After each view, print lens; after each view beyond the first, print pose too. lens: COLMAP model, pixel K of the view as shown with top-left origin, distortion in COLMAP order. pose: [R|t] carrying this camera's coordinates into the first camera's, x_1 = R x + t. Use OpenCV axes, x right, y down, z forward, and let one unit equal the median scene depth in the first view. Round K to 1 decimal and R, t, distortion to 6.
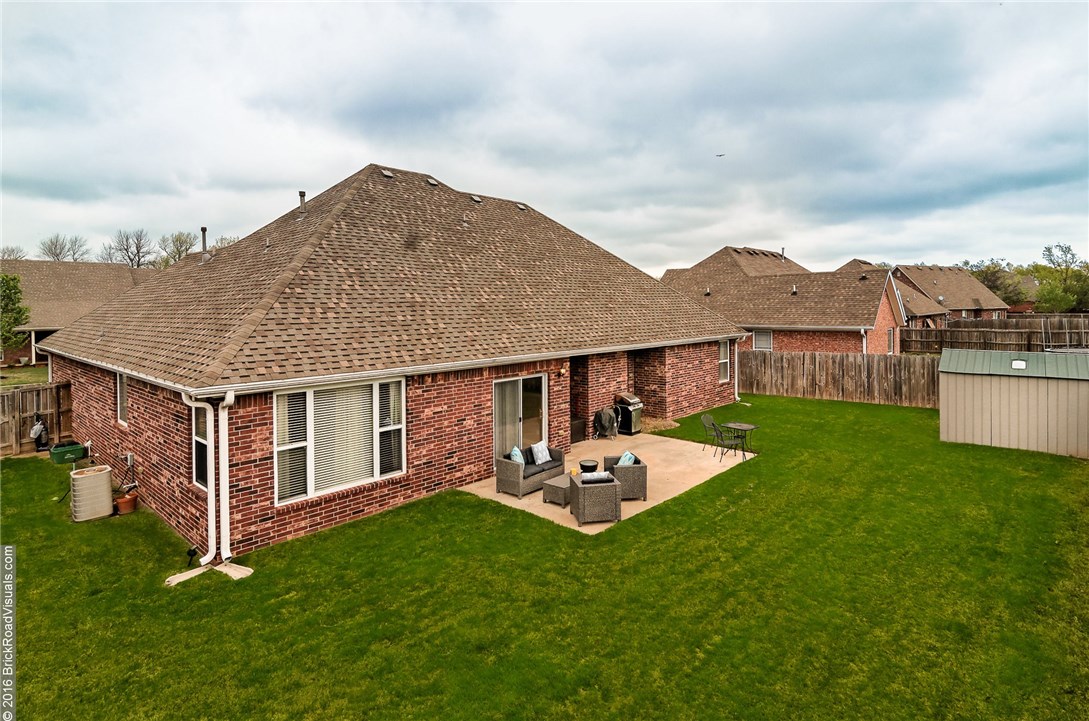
lens RADIAL K [[552.1, 0, 545.8], [0, 552.1, 310.9], [0, 0, 1]] dist [0.001353, 0.000062]
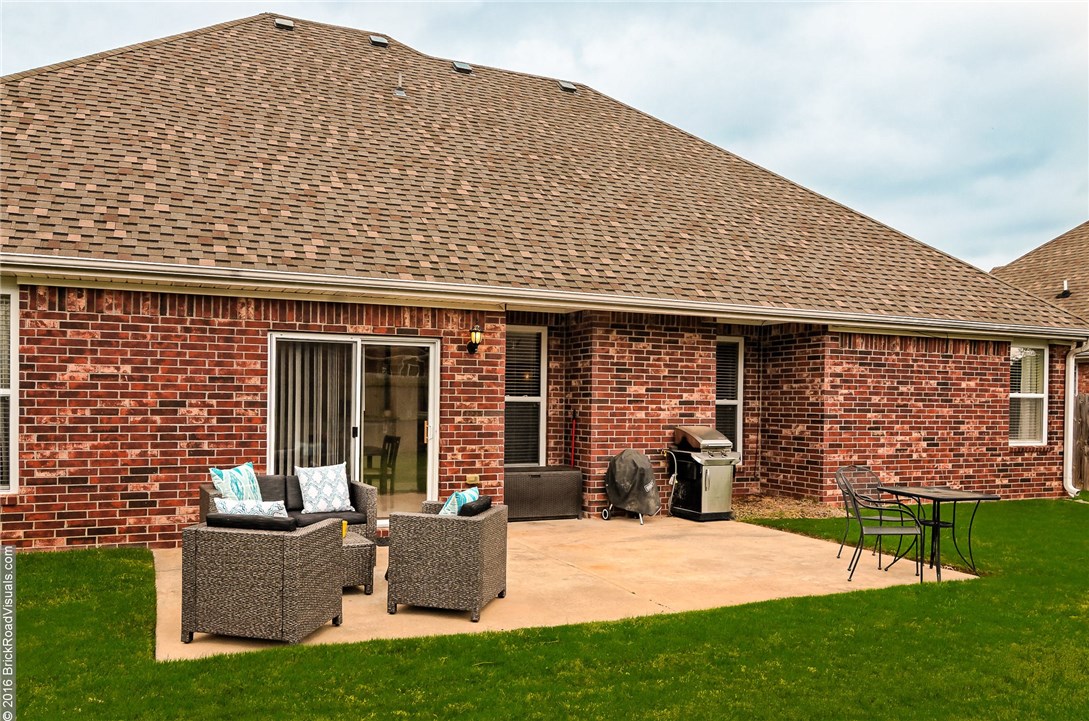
lens RADIAL K [[809.3, 0, 484.7], [0, 809.3, 407.4], [0, 0, 1]] dist [-0.002091, -0.000078]
pose [[0.909395, 0.026048, -0.415117, 0.341528], [-0.024958, 0.999656, 0.008051, 0.177873], [0.415184, 0.003039, 0.909732, 0.466497]]
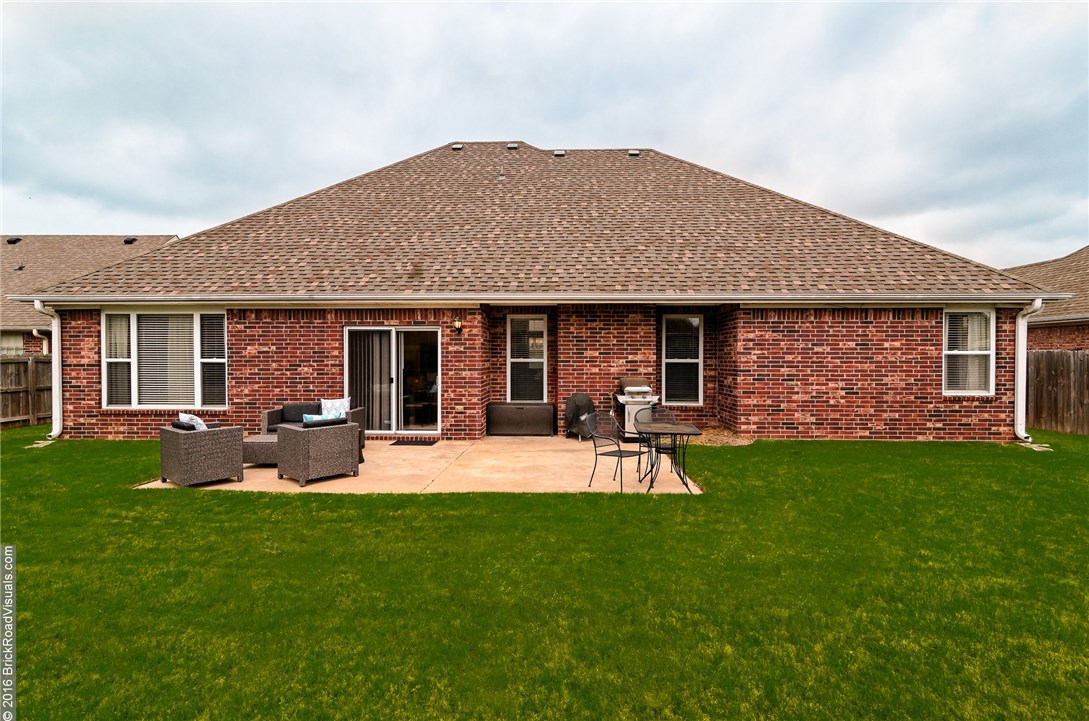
lens RADIAL K [[507.5, 0, 544.5], [0, 507.5, 360.5], [0, 0, 1]] dist [0.002943, 0.000196]
pose [[0.664403, 0.016406, -0.747195, 0.687120], [-0.012667, 0.999863, 0.010691, 0.165636], [0.747267, 0.002362, 0.664519, 0.710974]]
